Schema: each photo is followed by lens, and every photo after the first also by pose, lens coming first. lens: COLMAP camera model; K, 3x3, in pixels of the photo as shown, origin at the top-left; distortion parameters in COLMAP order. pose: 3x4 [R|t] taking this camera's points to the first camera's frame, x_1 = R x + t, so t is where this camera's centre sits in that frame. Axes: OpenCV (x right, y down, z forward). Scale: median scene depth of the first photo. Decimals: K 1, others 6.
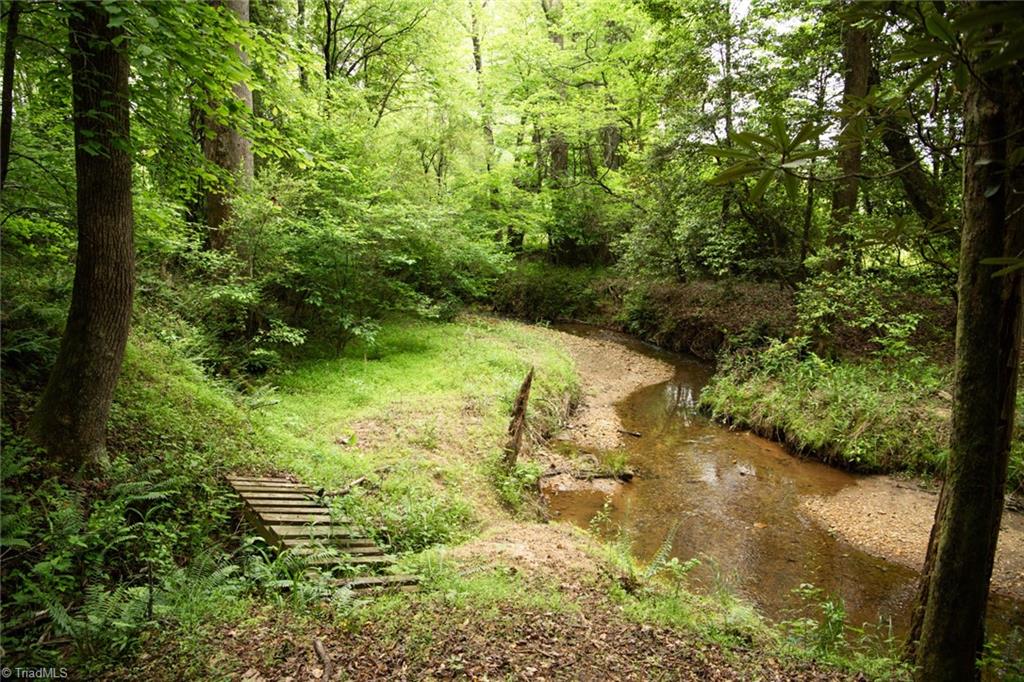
lens RADIAL K [[711.0, 0, 512.0], [0, 711.0, 341.0], [0, 0, 1]] dist [0.000084, -0.000004]
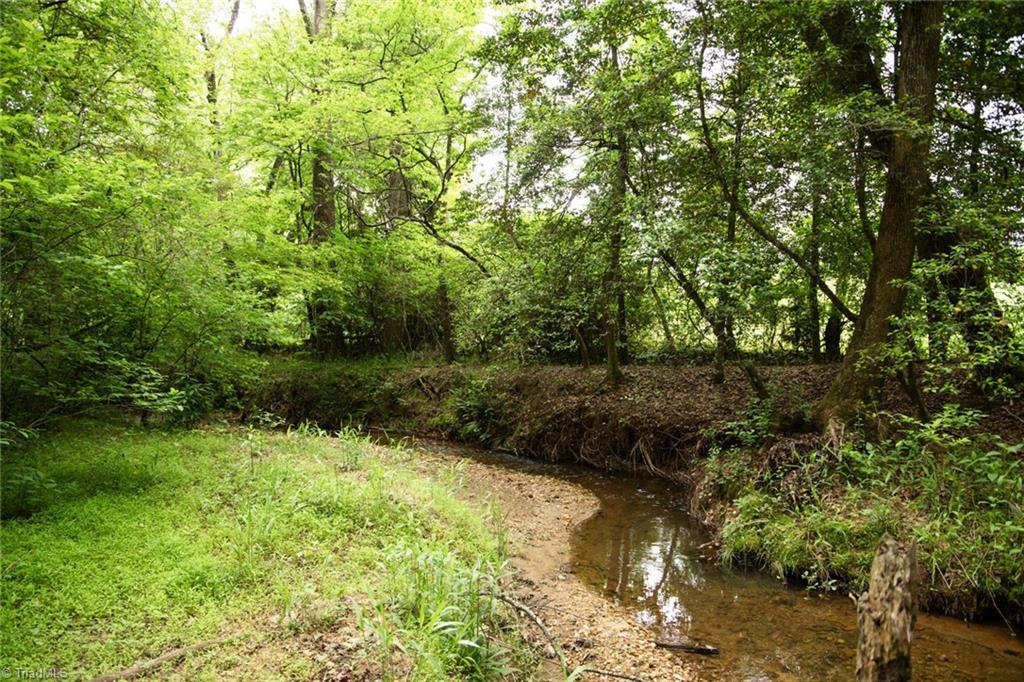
lens RADIAL K [[713.6, 0, 512.0], [0, 713.6, 341.0], [0, 0, 1]] dist [-0.076141, -0.000372]
pose [[0.926139, 0.001210, 0.377180, -0.052302], [0.061128, 0.986294, -0.153258, 0.002677], [-0.372196, 0.164994, 0.913371, 0.345537]]
